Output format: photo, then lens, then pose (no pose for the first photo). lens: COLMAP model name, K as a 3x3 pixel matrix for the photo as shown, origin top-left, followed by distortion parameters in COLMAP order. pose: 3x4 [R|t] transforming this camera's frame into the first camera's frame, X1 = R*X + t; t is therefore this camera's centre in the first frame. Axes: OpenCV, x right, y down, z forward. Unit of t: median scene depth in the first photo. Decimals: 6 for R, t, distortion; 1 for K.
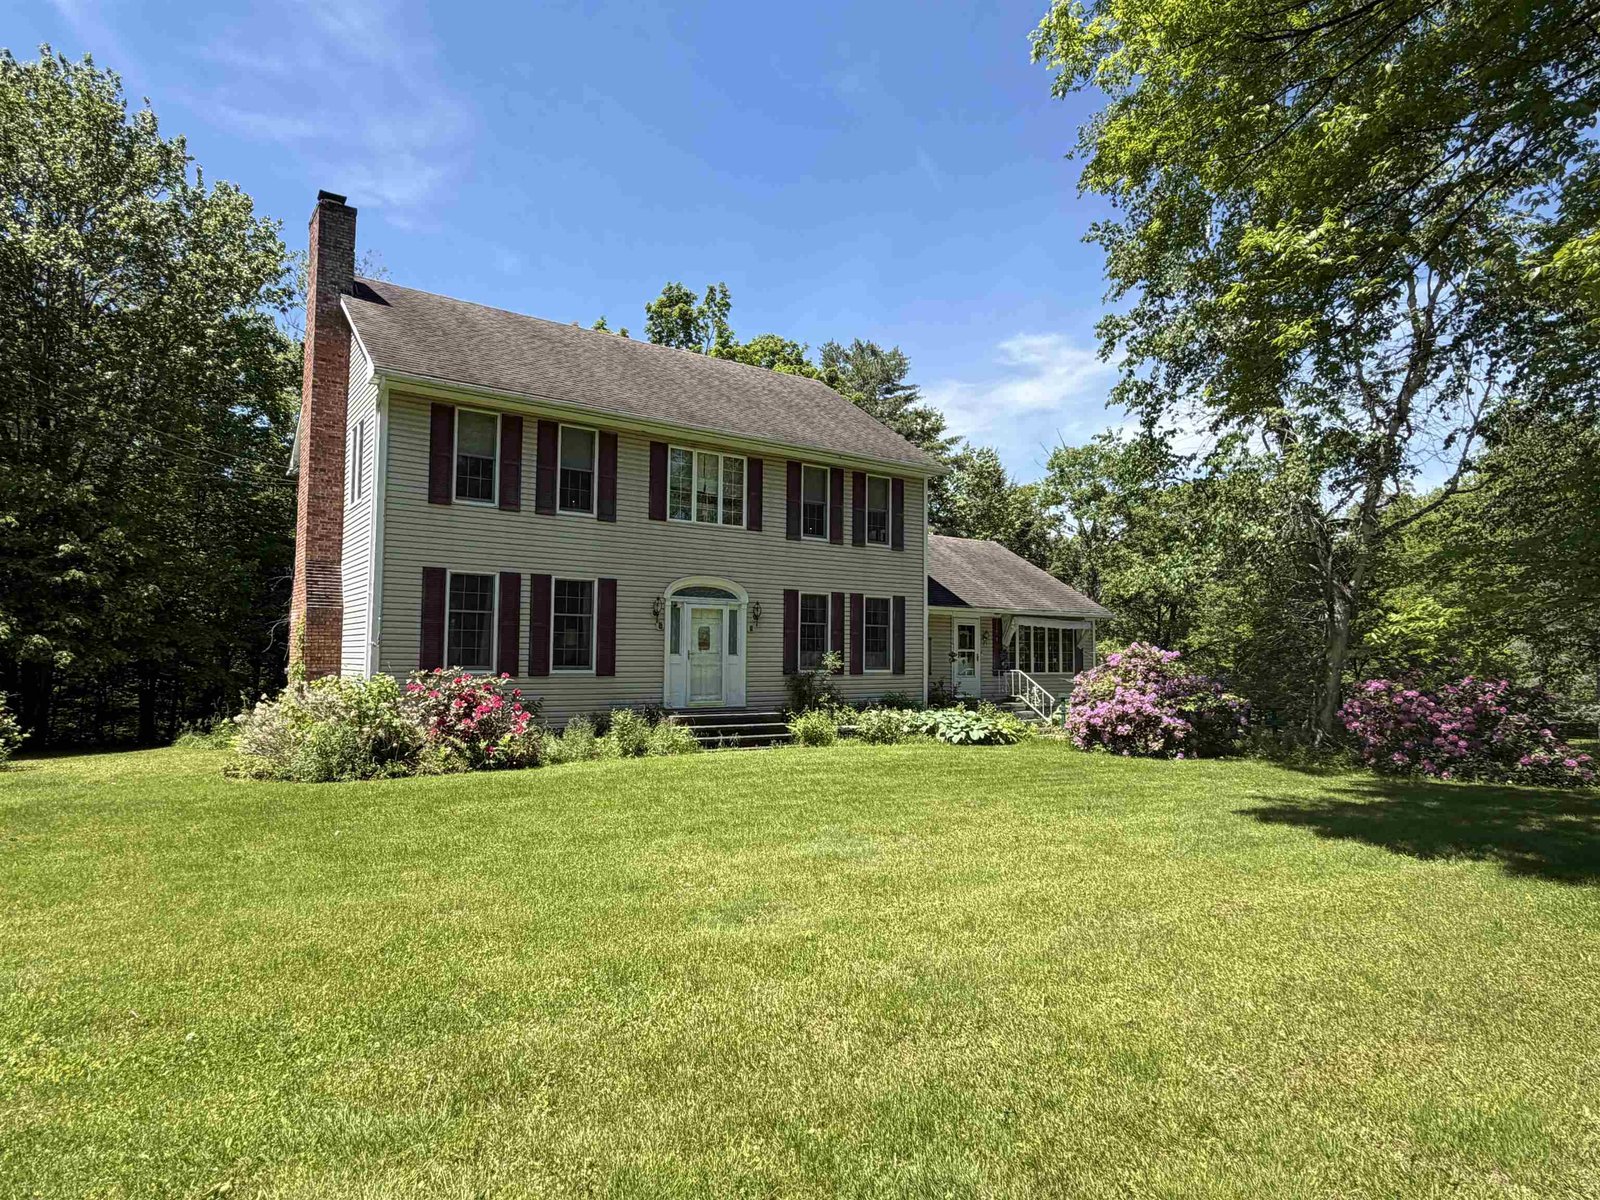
lens RADIAL K [[940.6, 0, 800.0], [0, 940.6, 600.0], [0, 0, 1]] dist [-0.003061, -0.000309]
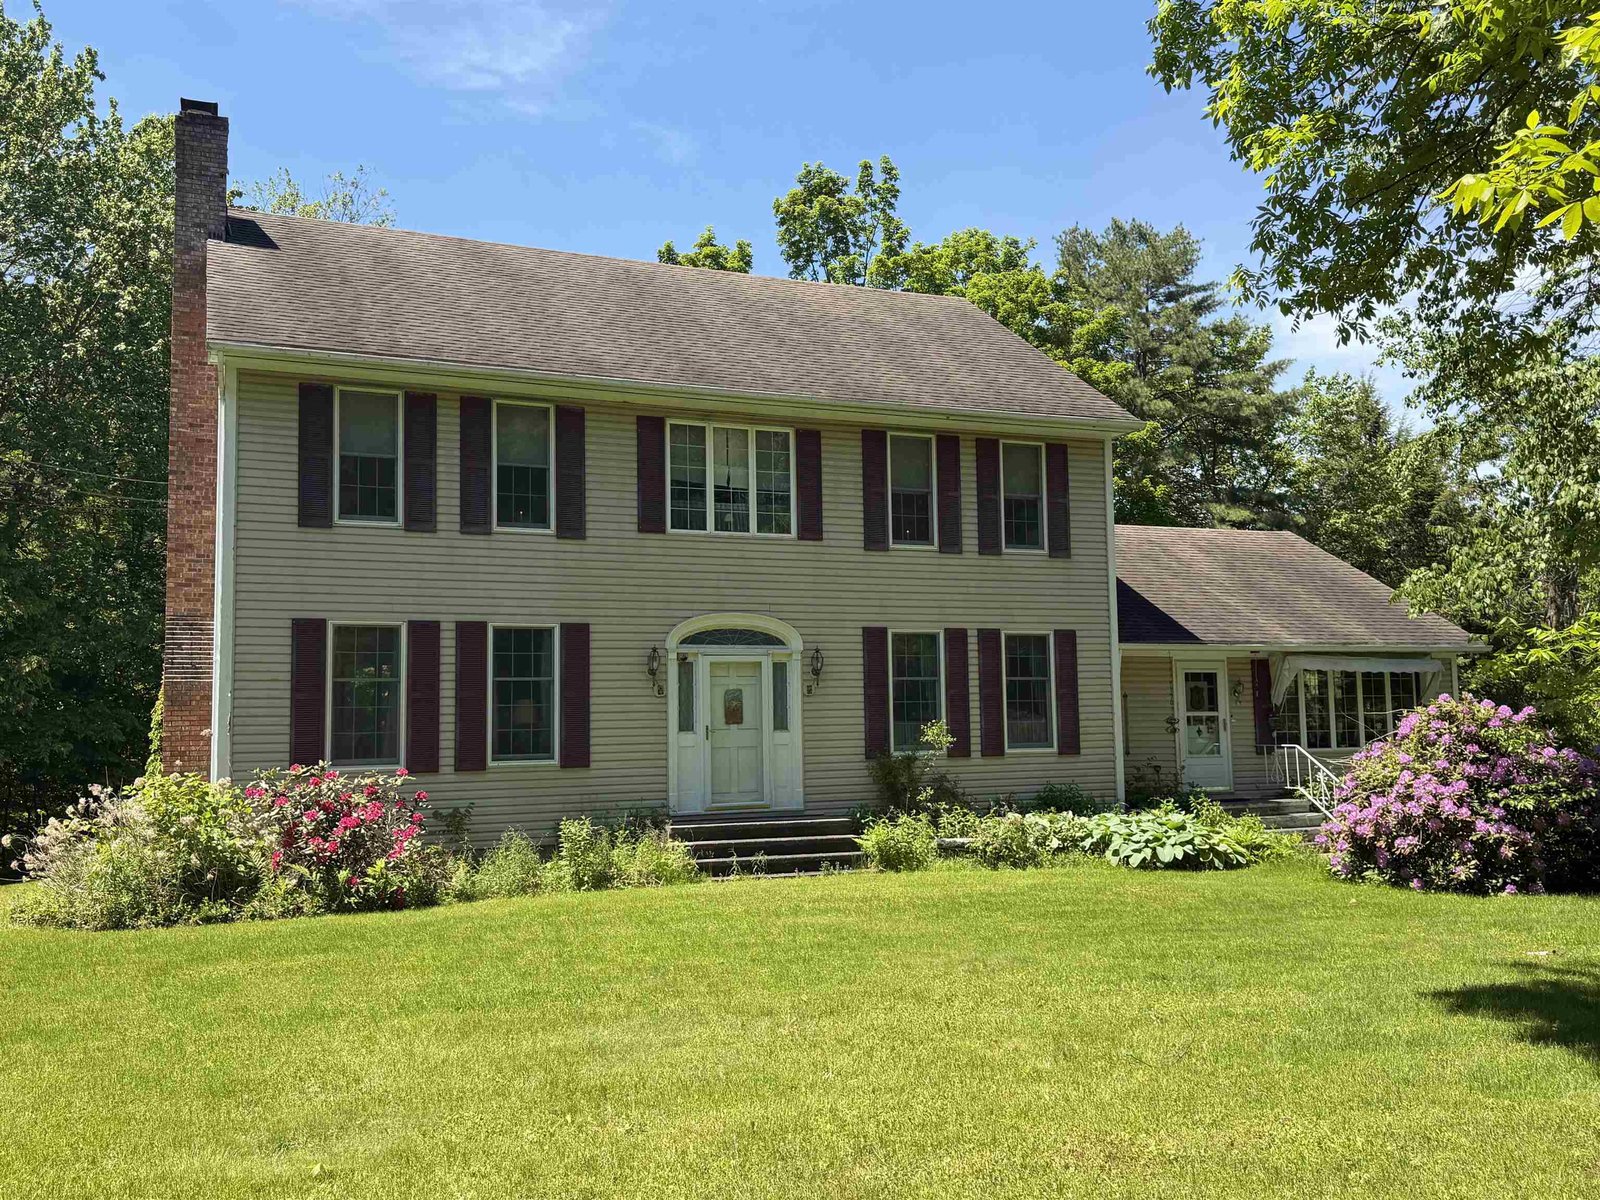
lens RADIAL K [[1441.5, 0, 800.0], [0, 1441.5, 600.0], [0, 0, 1]] dist [0.167967, -0.391784]
pose [[0.974783, -0.044632, -0.218648, 0.172232], [0.038495, 0.998738, -0.032249, 0.000474], [0.219811, 0.023019, 0.975271, 0.019426]]
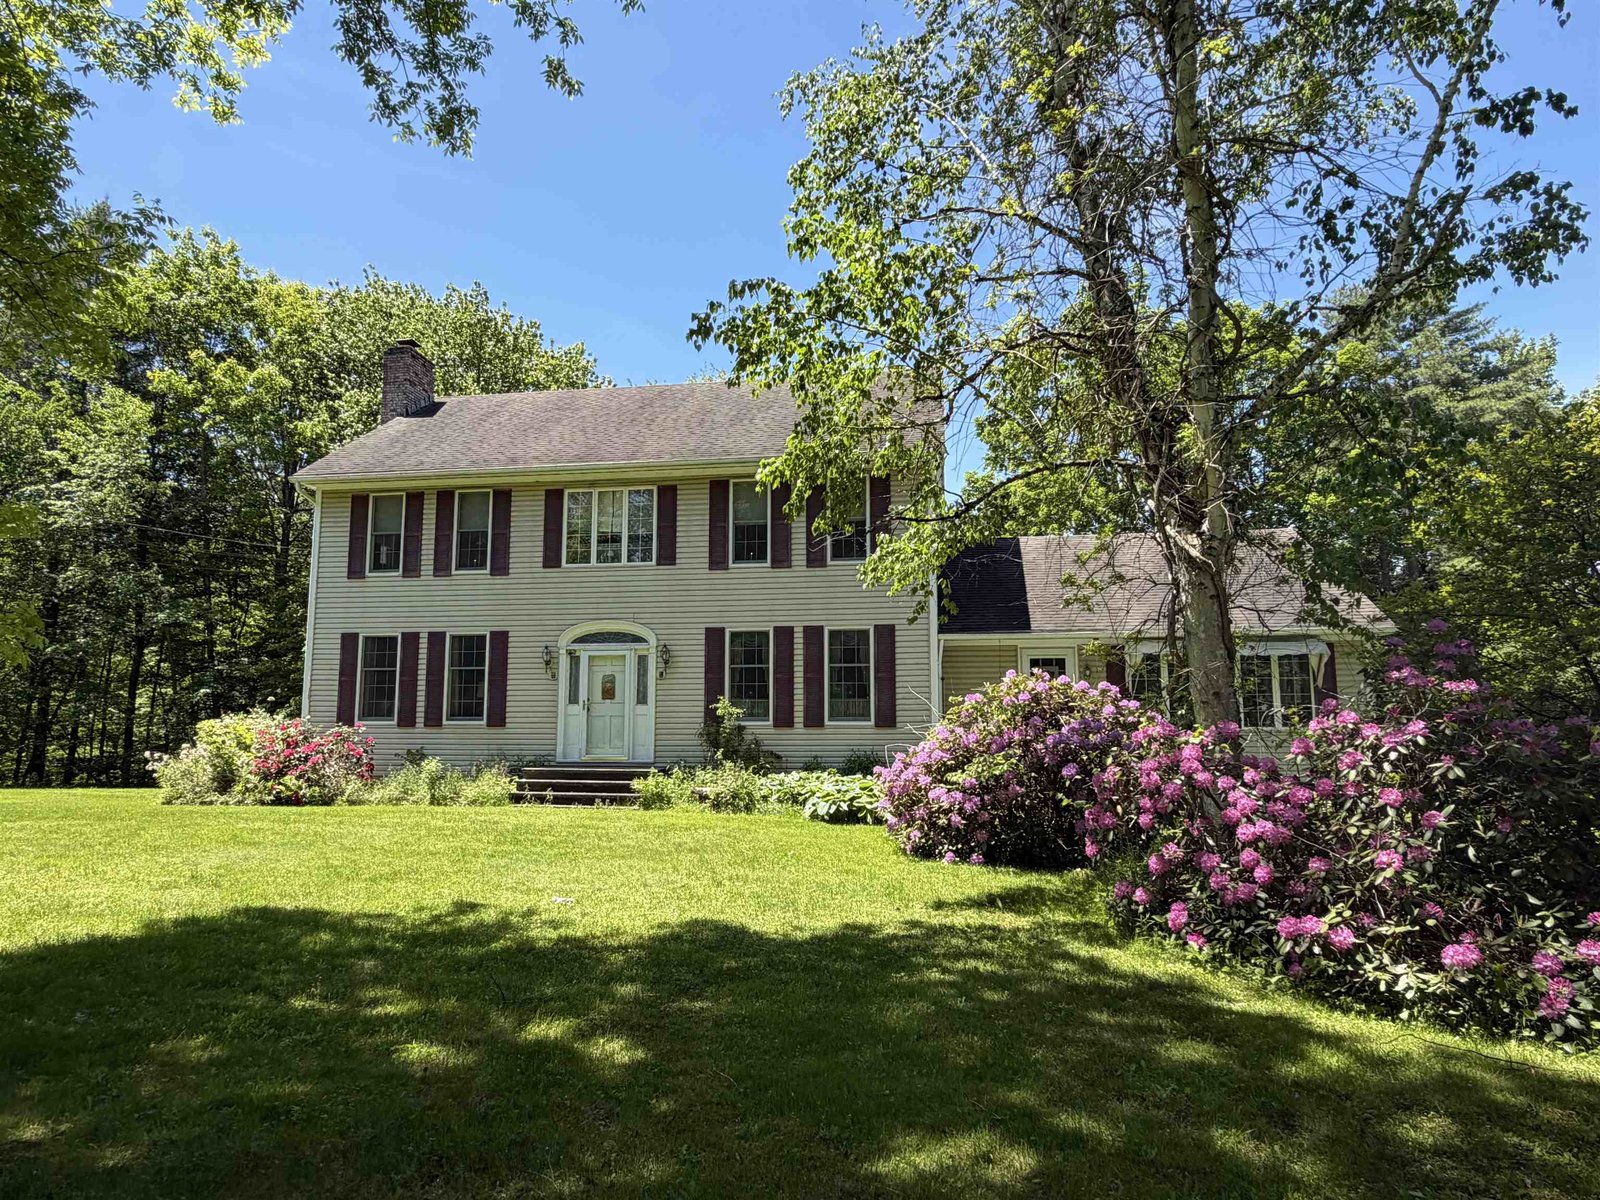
lens RADIAL K [[1055.7, 0, 792.7], [0, 1055.7, 570.5], [0, 0, 1]] dist [-0.000123, 0.000027]
pose [[0.688426, -0.106633, -0.717426, 0.802572], [0.050982, 0.993801, -0.098791, 0.039403], [0.723513, 0.031435, 0.689595, 0.414092]]
